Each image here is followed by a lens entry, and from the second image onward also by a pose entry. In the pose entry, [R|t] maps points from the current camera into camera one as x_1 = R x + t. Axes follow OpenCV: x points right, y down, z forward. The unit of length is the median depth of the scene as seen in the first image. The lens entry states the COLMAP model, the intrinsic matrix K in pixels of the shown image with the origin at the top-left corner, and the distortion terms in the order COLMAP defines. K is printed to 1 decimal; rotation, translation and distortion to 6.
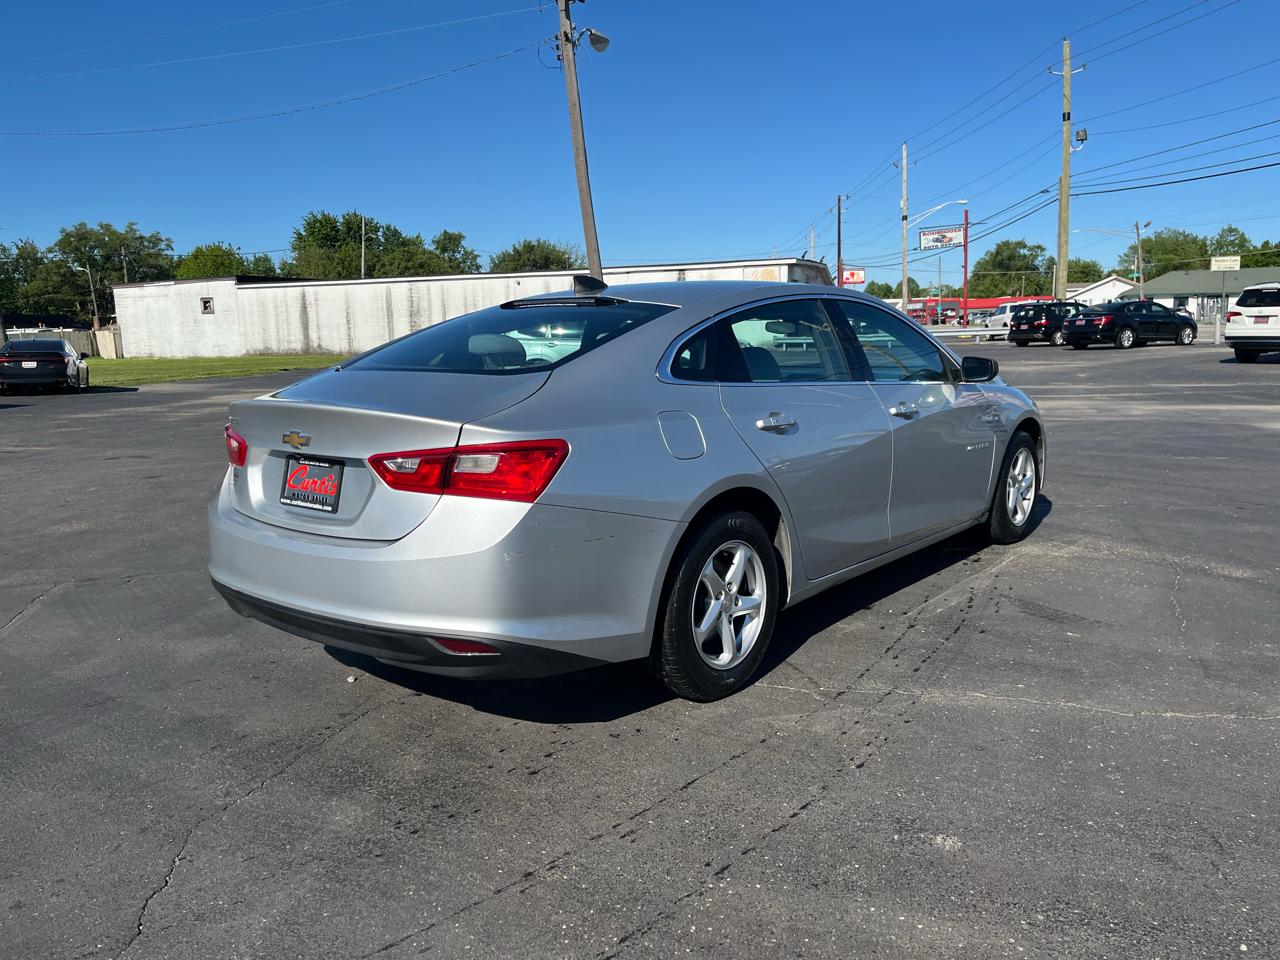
lens RADIAL K [[971.2, 0, 653.1], [0, 971.2, 470.1], [0, 0, 1]] dist [0.064452, -0.079208]
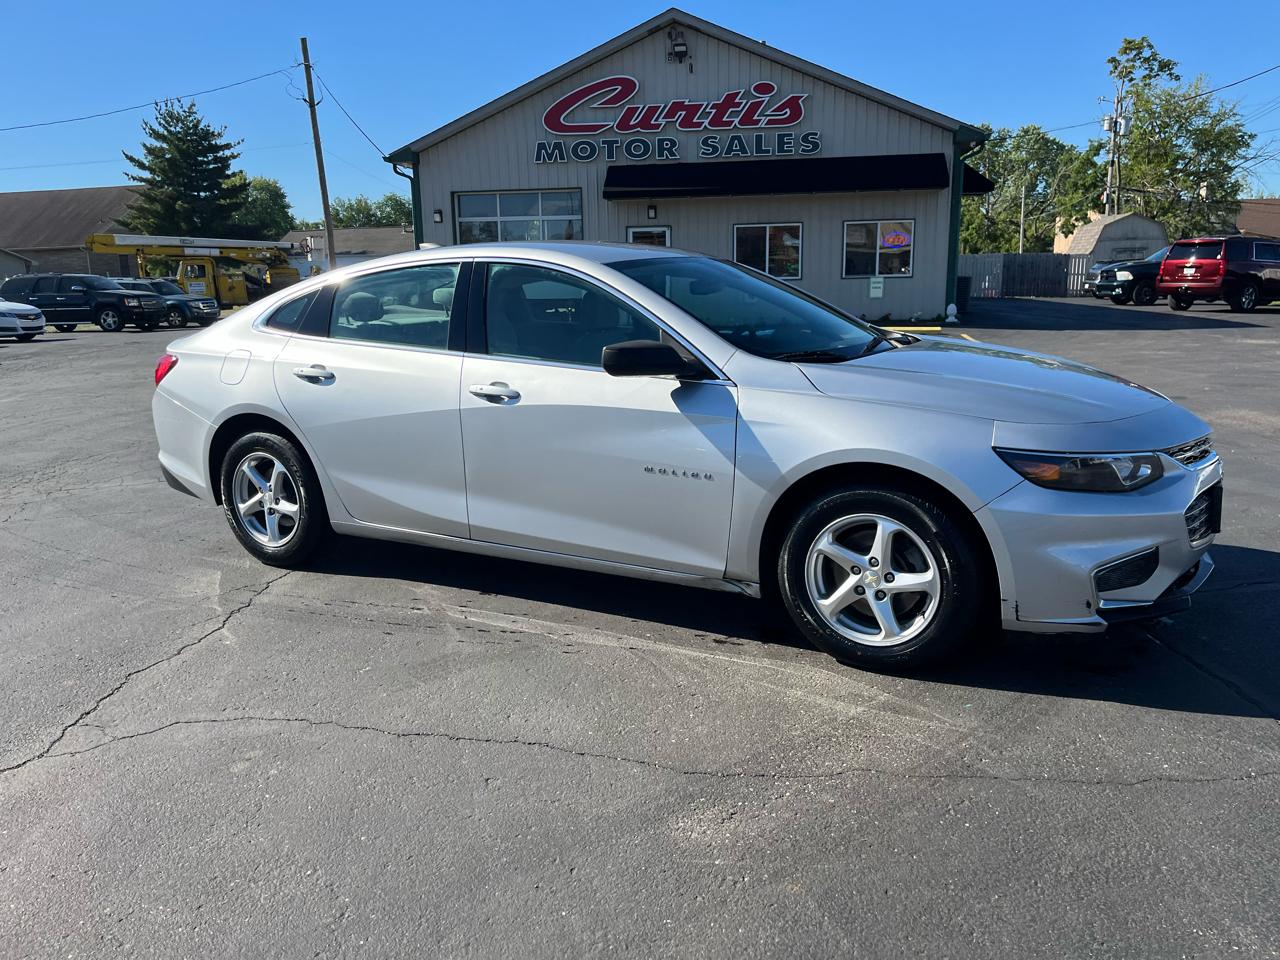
lens RADIAL K [[971.2, 0, 648.9], [0, 971.2, 490.6], [0, 0, 1]] dist [0.064452, -0.079208]
pose [[0.175497, 0.233353, -0.956424, 1.143696], [-0.126721, 0.968775, 0.213114, -0.179627], [0.976290, 0.083799, 0.199588, 0.969649]]
